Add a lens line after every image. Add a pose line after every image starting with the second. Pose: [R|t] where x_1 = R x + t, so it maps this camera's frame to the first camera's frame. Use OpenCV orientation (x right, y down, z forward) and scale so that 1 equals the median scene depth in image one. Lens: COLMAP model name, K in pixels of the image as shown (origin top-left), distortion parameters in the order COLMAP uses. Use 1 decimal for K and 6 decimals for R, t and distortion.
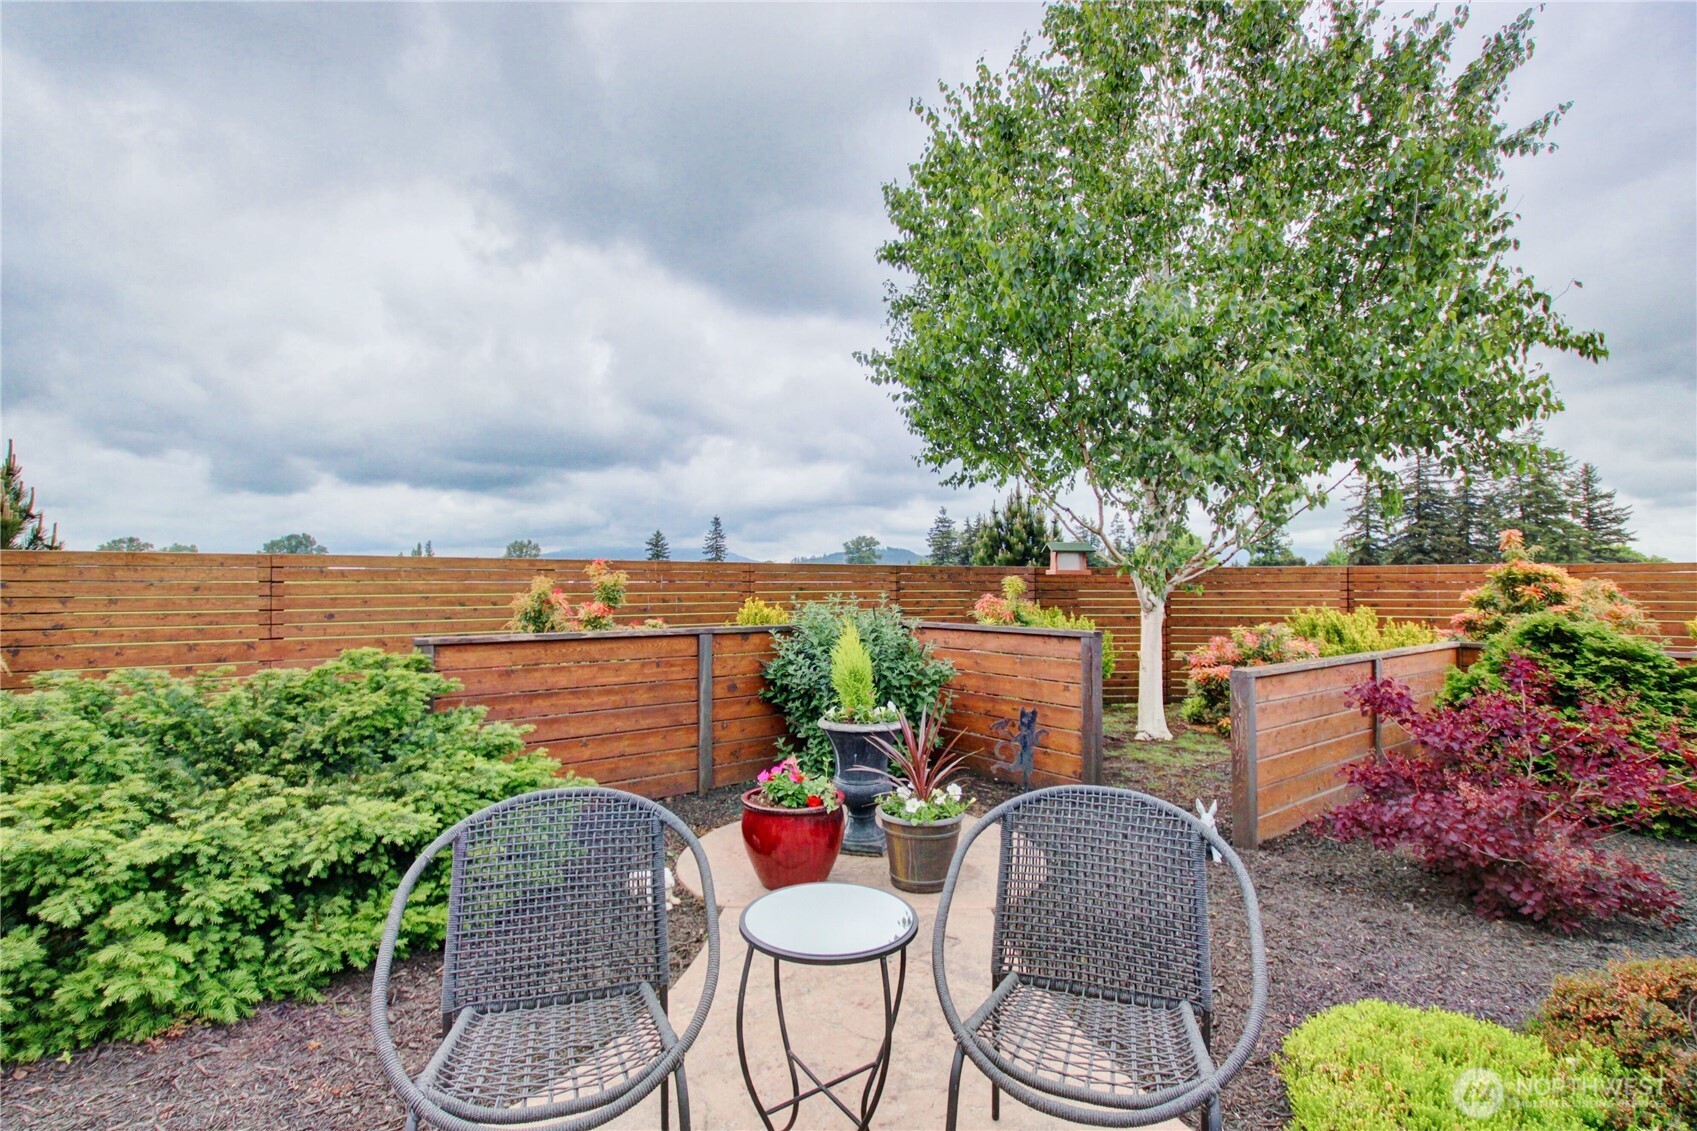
lens RADIAL K [[770.0, 0, 848.5], [0, 770.0, 565.5], [0, 0, 1]] dist [0.051960, -0.055741]
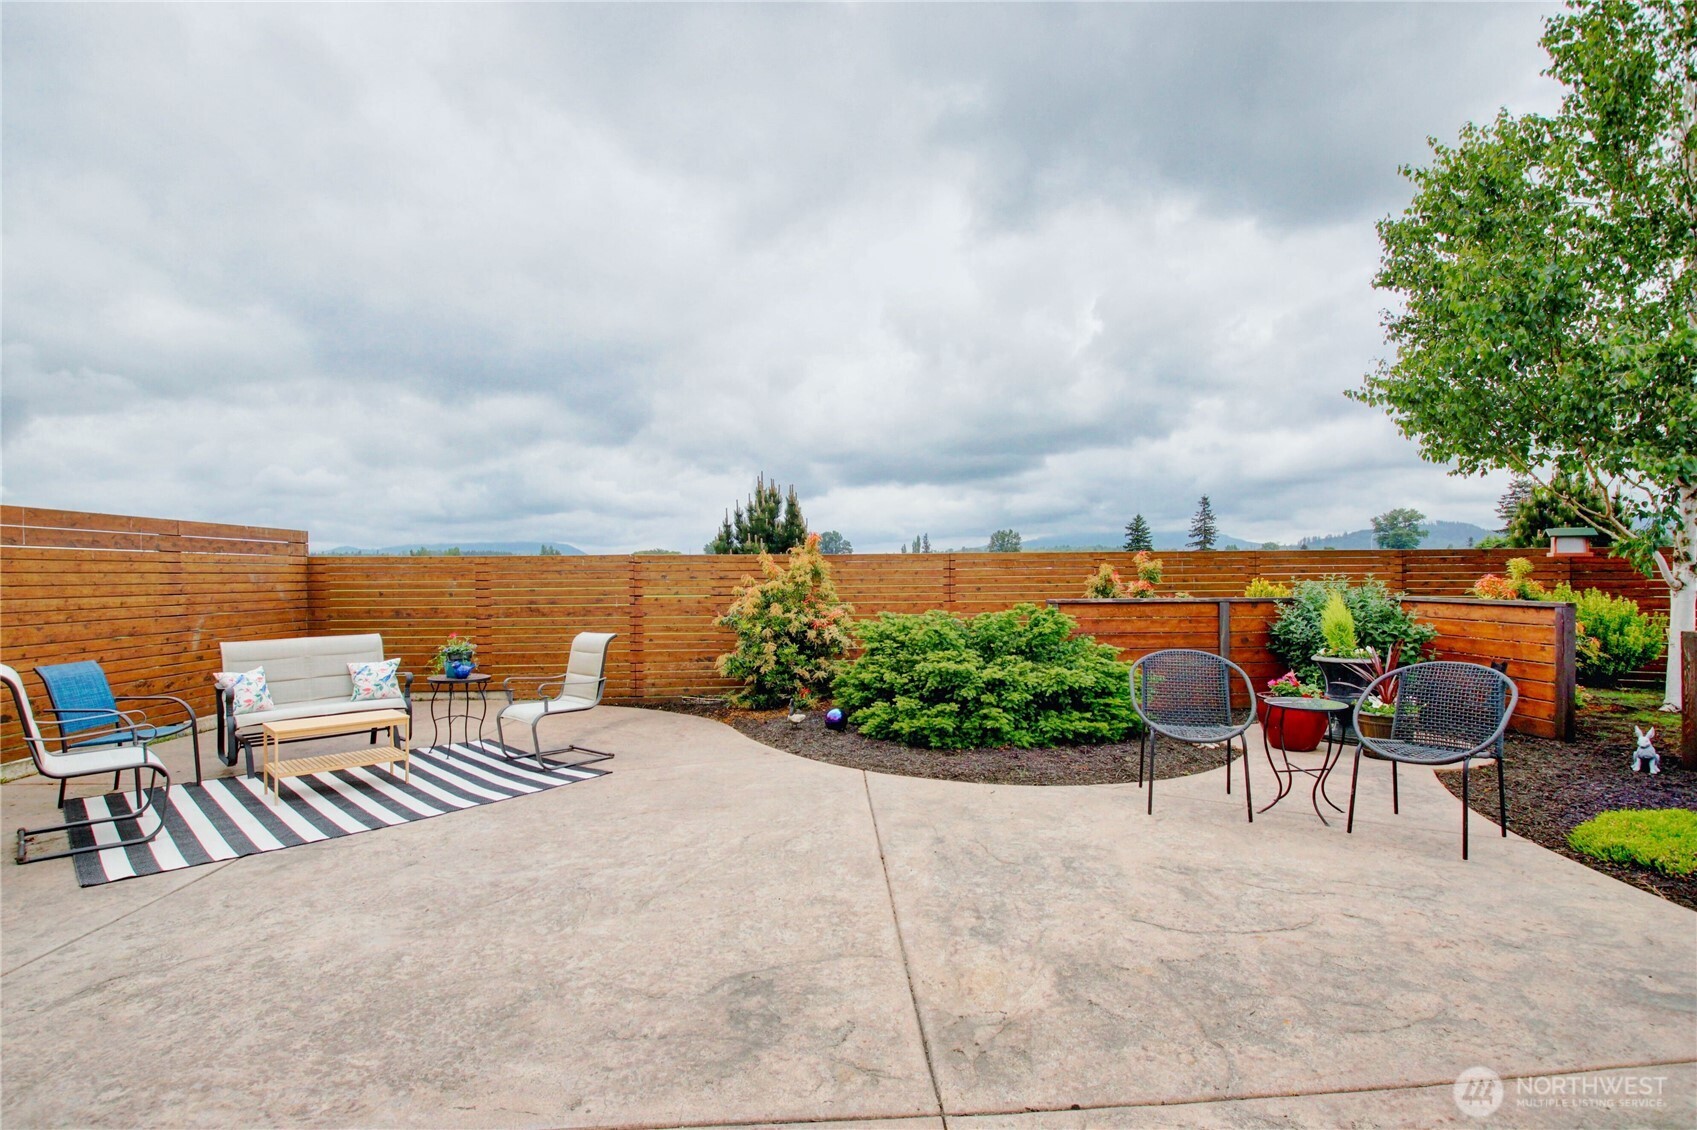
lens RADIAL K [[770.0, 0, 848.5], [0, 770.0, 565.0], [0, 0, 1]] dist [0.051960, -0.055741]
pose [[0.825363, -0.011455, -0.564486, 0.057446], [0.021368, 0.999712, 0.010955, -0.012118], [0.564198, -0.021104, 0.825370, -0.592405]]
